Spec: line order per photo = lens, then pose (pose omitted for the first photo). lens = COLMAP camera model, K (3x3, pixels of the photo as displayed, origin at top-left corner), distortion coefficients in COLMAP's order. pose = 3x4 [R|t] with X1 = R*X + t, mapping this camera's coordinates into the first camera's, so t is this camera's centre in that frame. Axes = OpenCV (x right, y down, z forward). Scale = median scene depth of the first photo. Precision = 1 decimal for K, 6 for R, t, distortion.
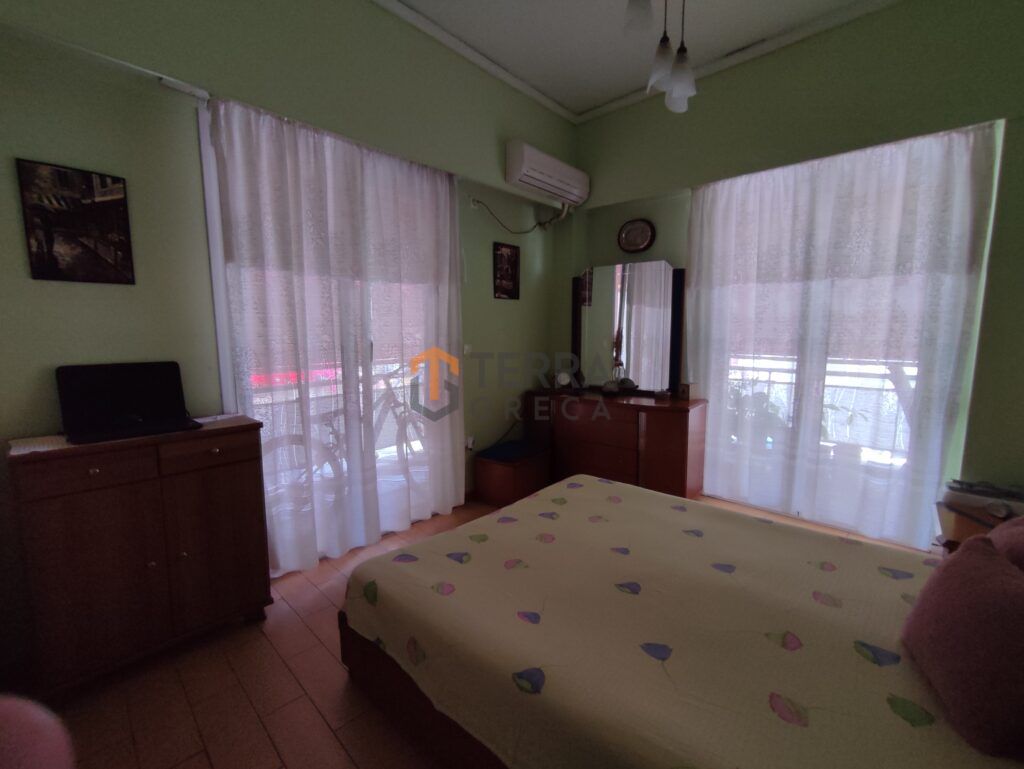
lens RADIAL K [[453.7, 0, 509.1], [0, 453.7, 384.2], [0, 0, 1]] dist [-0.019634, 0.011270]
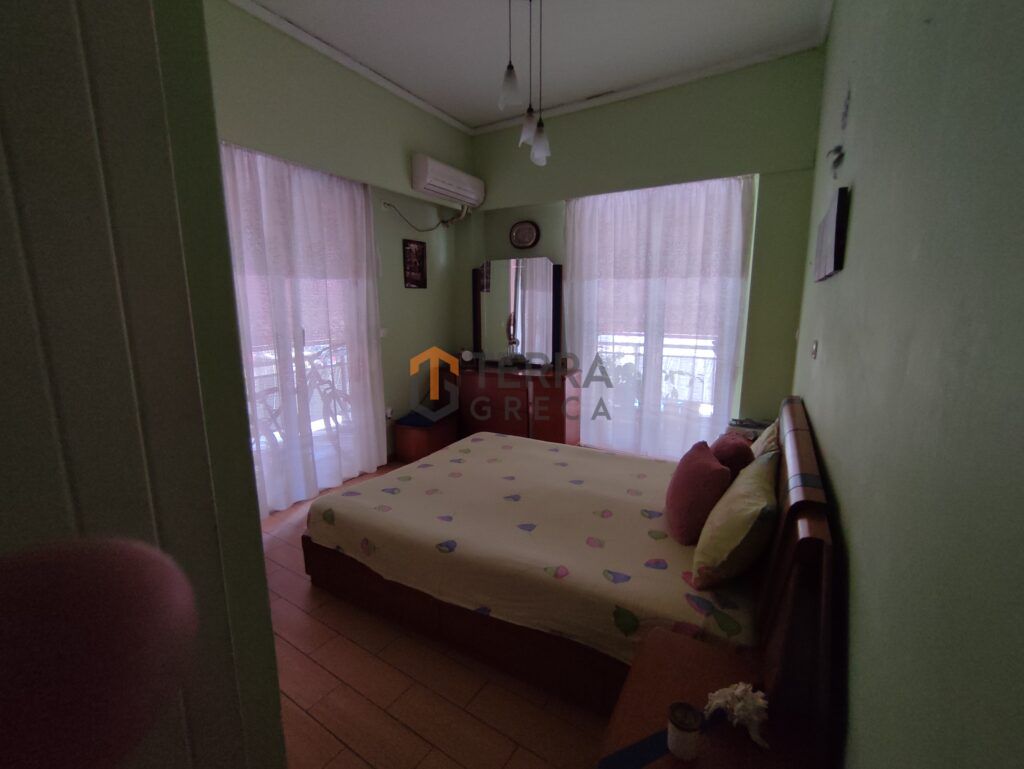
lens RADIAL K [[453.7, 0, 509.1], [0, 453.7, 384.2], [0, 0, 1]] dist [-0.019634, 0.011270]
pose [[0.978981, -0.035853, 0.200777, -0.017789], [0.025371, 0.998189, 0.054539, -0.000601], [-0.202369, -0.048299, 0.978118, -0.253491]]
